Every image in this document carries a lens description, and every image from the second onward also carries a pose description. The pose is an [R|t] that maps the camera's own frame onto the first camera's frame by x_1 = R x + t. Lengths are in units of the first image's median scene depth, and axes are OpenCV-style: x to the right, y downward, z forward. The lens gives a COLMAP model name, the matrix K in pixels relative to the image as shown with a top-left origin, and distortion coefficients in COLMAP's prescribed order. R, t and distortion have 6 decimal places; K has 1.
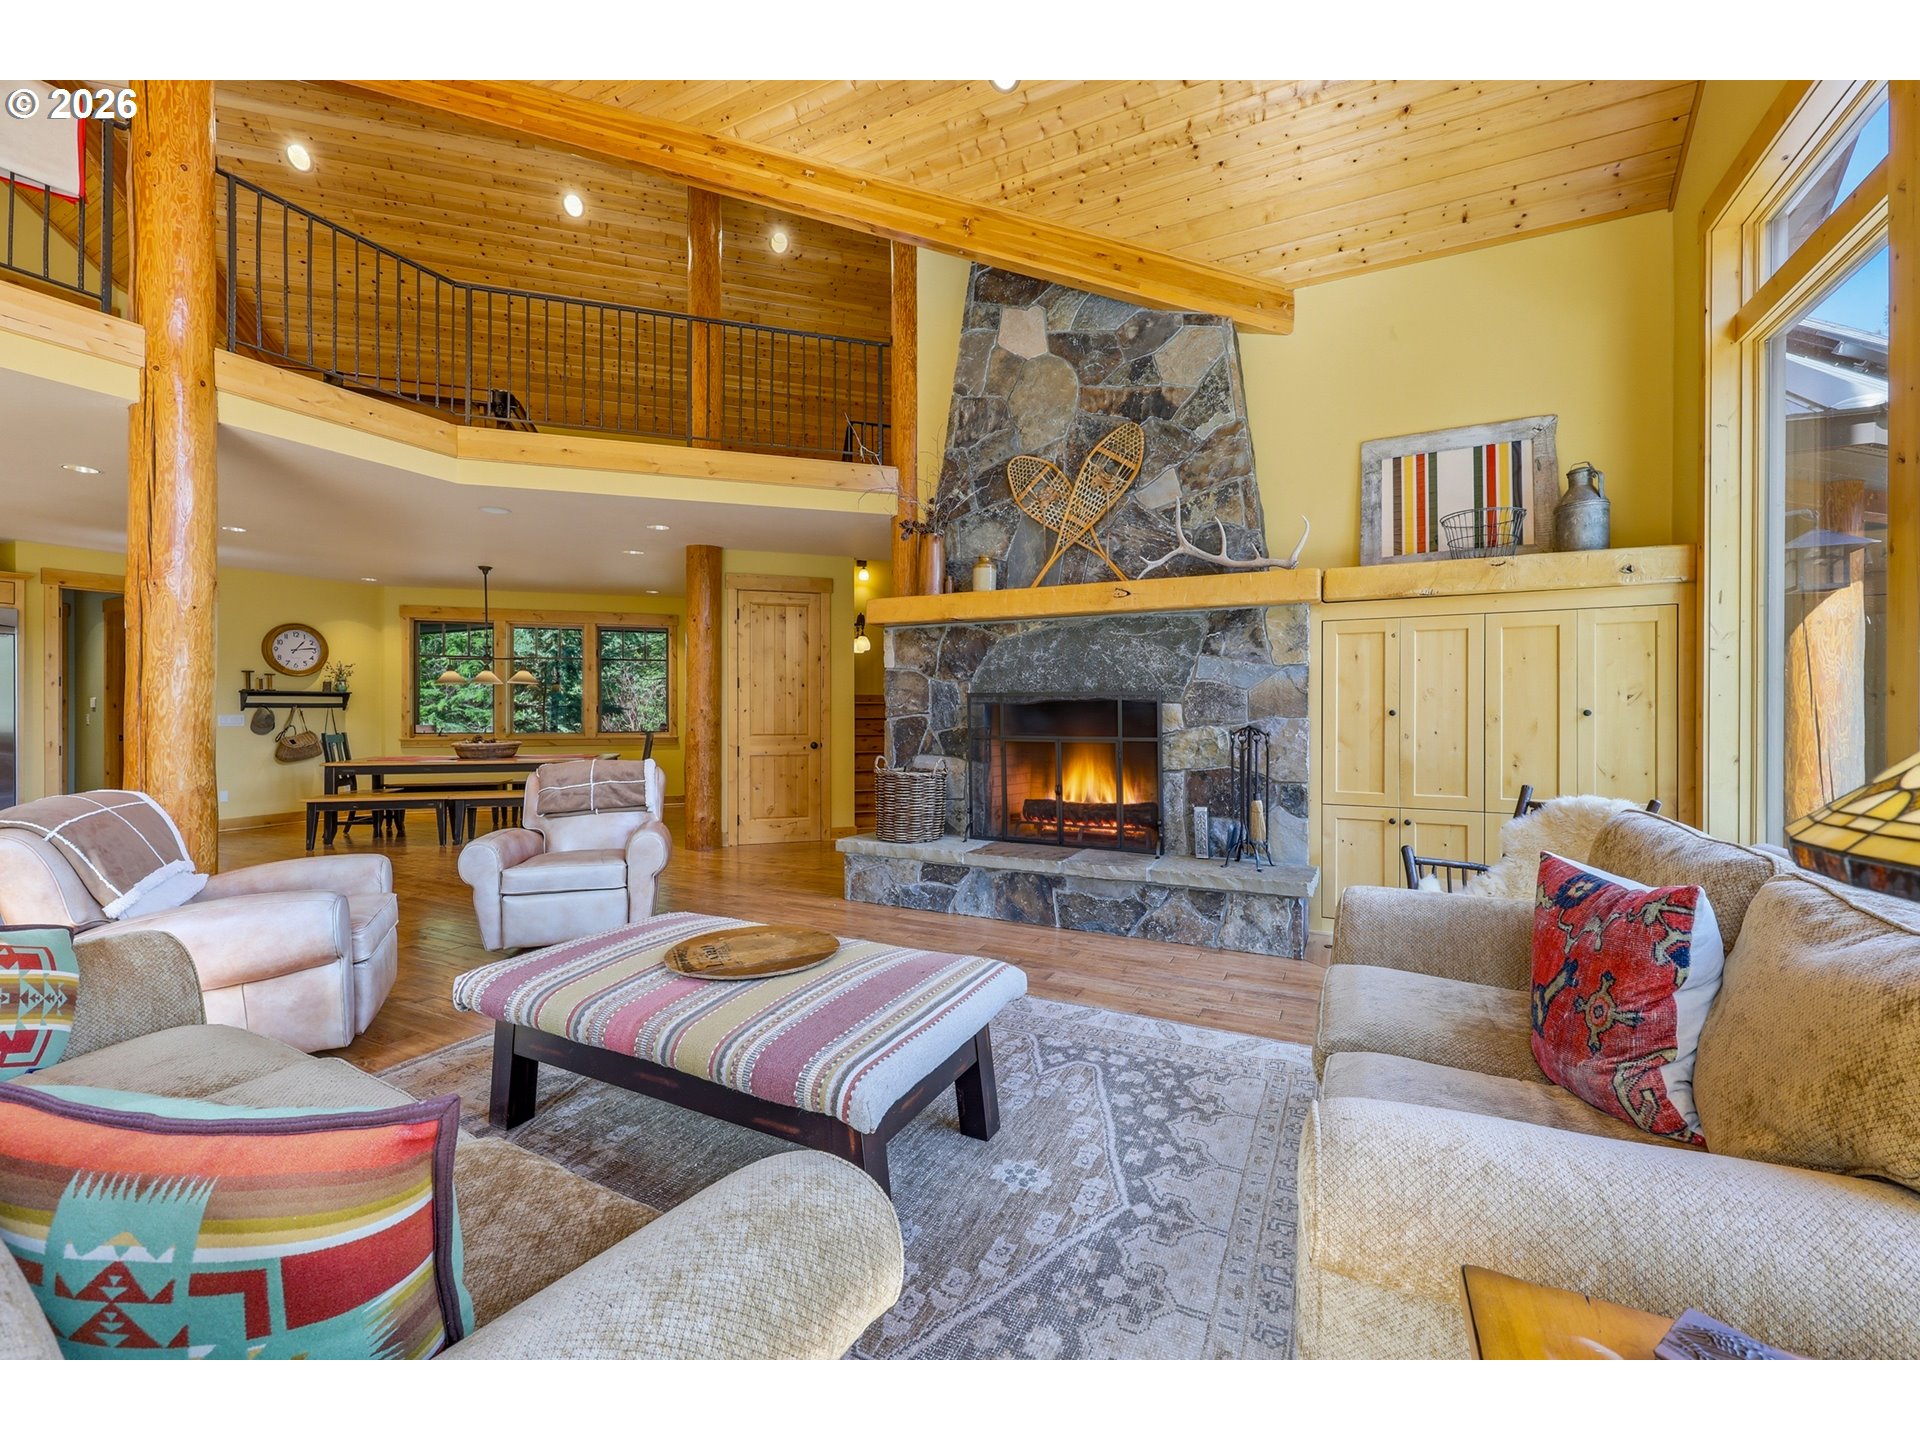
lens RADIAL K [[778.5, 0, 962.3], [0, 778.5, 714.1], [0, 0, 1]] dist [0.001563, 0.000636]
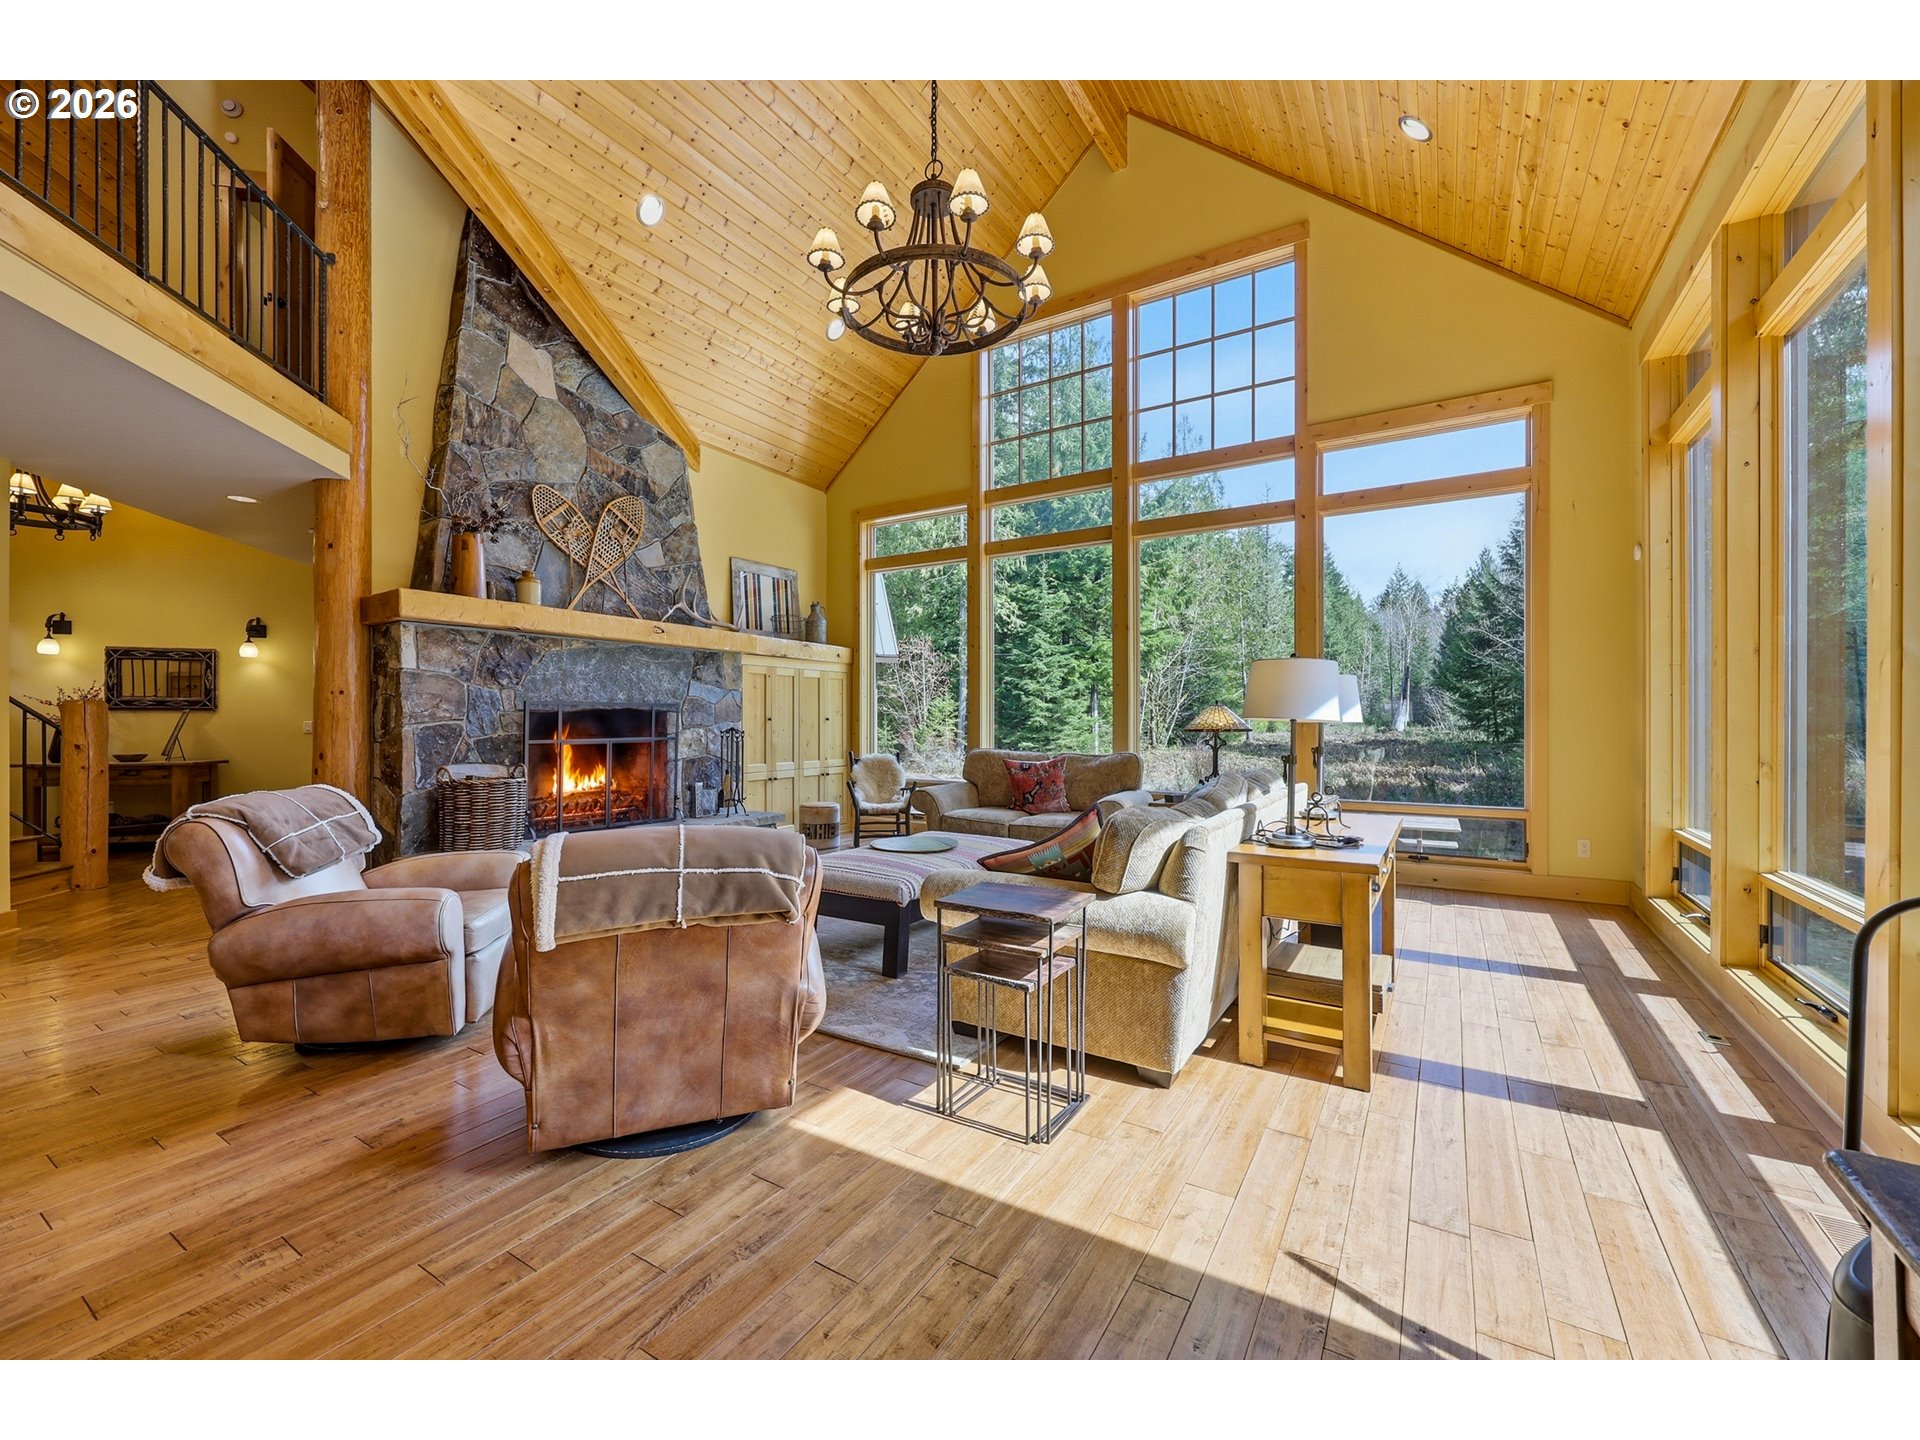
lens RADIAL K [[778.5, 0, 951.8], [0, 778.5, 723.1], [0, 0, 1]] dist [0.001563, 0.000636]
pose [[0.089253, -0.005160, 0.995996, -1.073556], [0.003879, 0.999981, 0.004833, 0.000428], [-0.996001, 0.003432, 0.089271, 0.368730]]
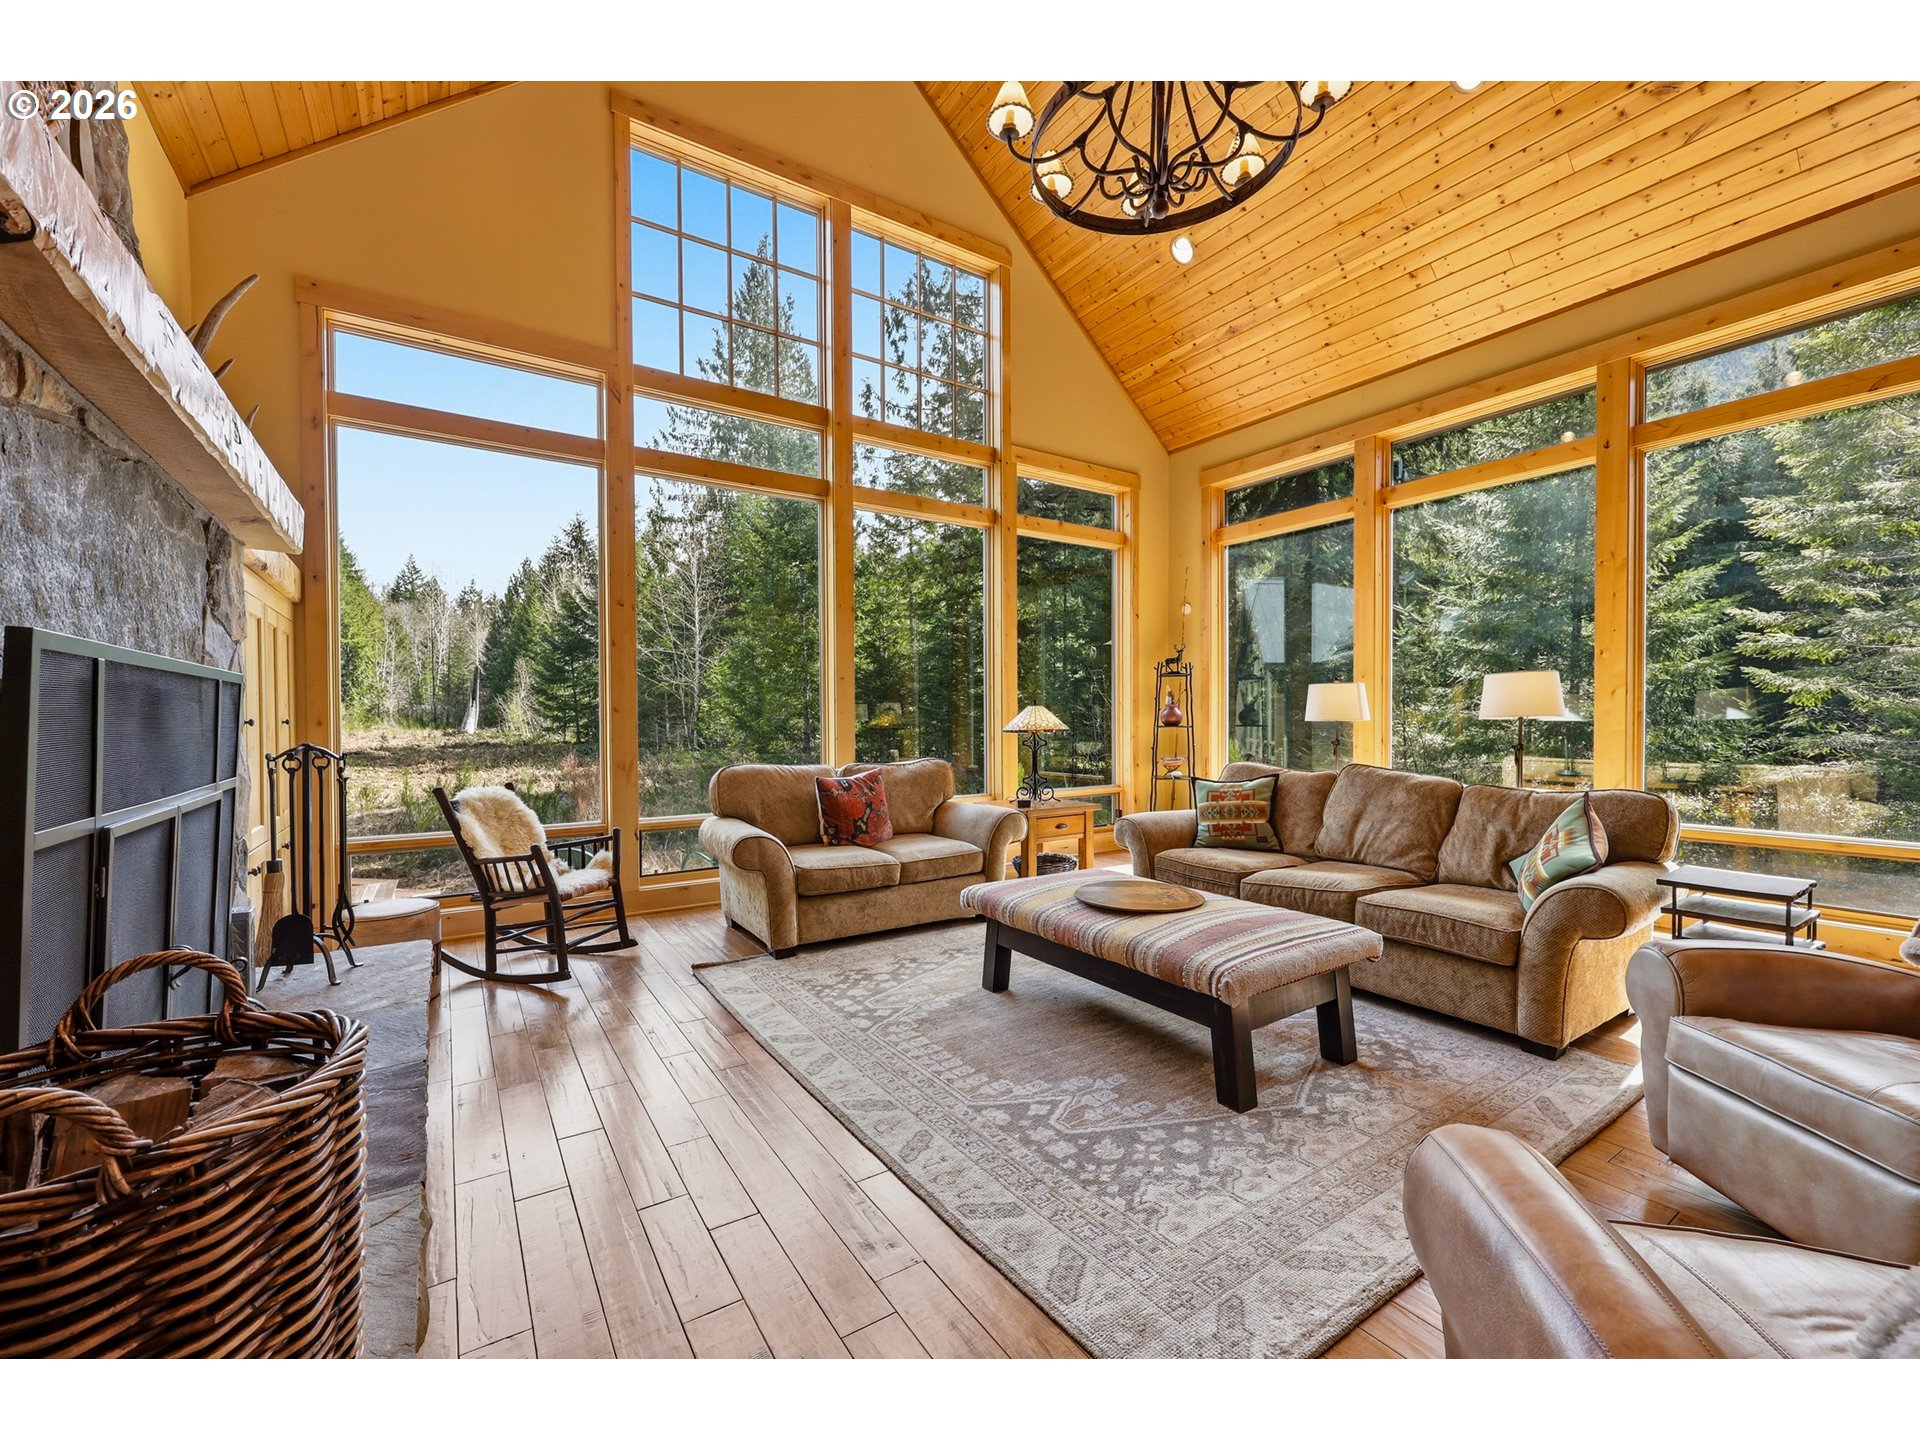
lens RADIAL K [[778.5, 0, 959.5], [0, 778.5, 732.4], [0, 0, 1]] dist [0.001563, 0.000636]
pose [[-0.871783, -0.004386, 0.489873, -0.326820], [0.006484, 0.999769, 0.020490, -0.003055], [-0.489850, 0.021039, -0.871553, 1.154662]]
